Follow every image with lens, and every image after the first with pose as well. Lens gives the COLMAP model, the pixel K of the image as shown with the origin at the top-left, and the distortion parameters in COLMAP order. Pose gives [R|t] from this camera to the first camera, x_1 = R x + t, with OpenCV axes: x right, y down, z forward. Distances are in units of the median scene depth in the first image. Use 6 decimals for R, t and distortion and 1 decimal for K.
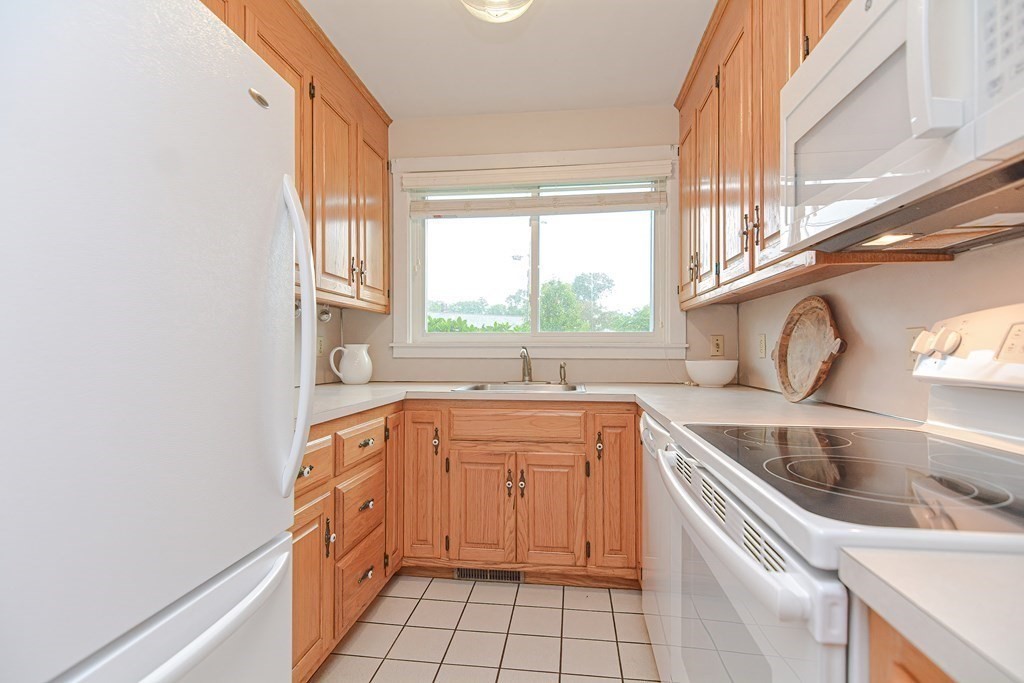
lens RADIAL K [[491.7, 0, 505.7], [0, 491.7, 344.2], [0, 0, 1]] dist [0.004118, -0.002489]
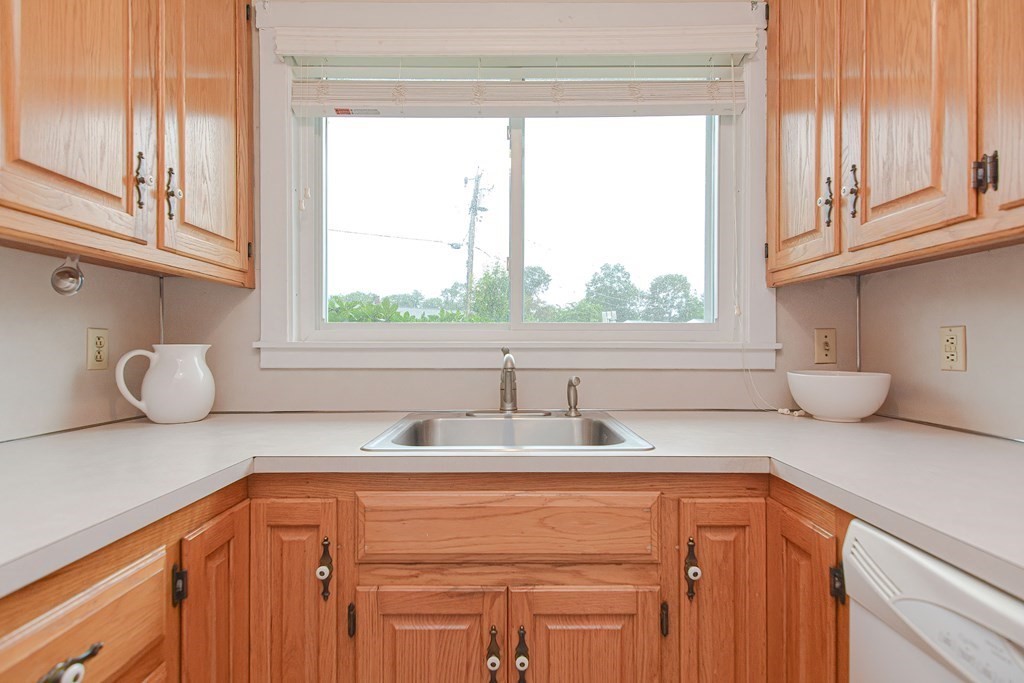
lens RADIAL K [[491.7, 0, 492.3], [0, 491.7, 345.4], [0, 0, 1]] dist [0.004118, -0.002489]
pose [[0.994496, -0.000397, 0.104771, -0.033257], [-0.000893, 0.999924, 0.012264, -0.005494], [-0.104768, -0.012290, 0.994421, 0.467828]]
